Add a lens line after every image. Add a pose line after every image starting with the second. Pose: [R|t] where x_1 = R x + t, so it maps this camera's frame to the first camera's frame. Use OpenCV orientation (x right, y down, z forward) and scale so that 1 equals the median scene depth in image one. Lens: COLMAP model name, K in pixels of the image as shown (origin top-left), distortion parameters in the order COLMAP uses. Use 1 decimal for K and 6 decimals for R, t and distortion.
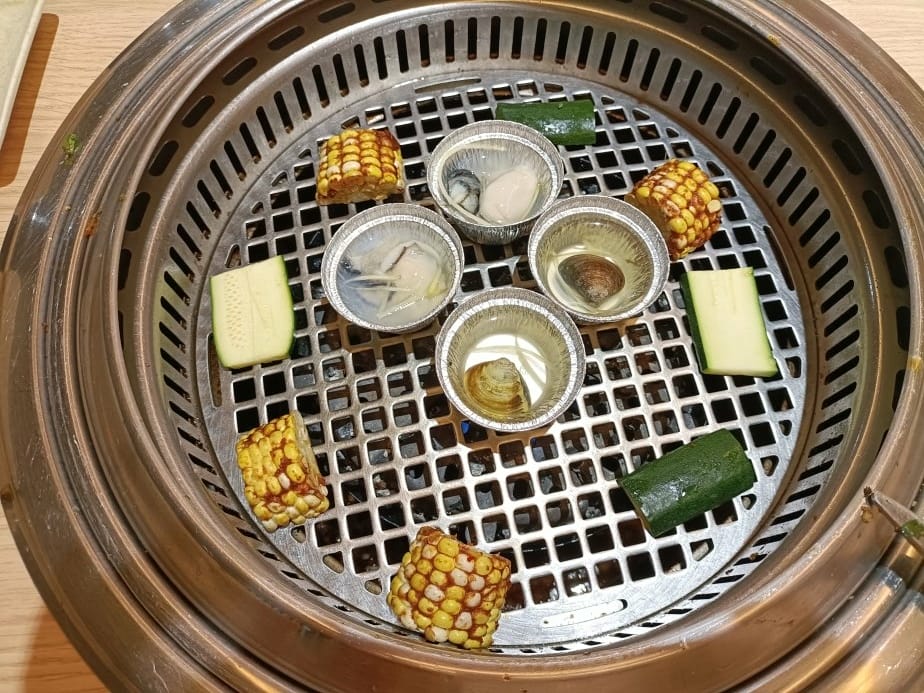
lens RADIAL K [[703.5, 0, 462.0], [0, 703.5, 346.5], [0, 0, 1]] dist [0.001171, -0.068030]
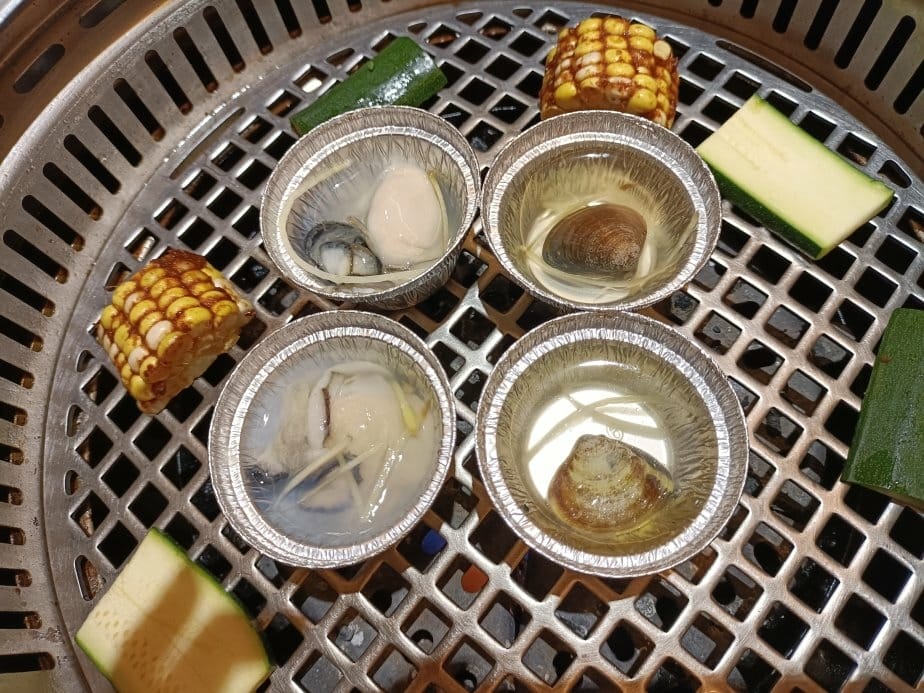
lens RADIAL K [[722.4, 0, 462.0], [0, 722.4, 346.5], [0, 0, 1]] dist [-0.049231, -0.008360]
pose [[0.782856, -0.604508, 0.147335, -0.052912], [0.608785, 0.793100, 0.019305, -0.102165], [-0.128522, 0.074582, 0.988898, 0.368480]]
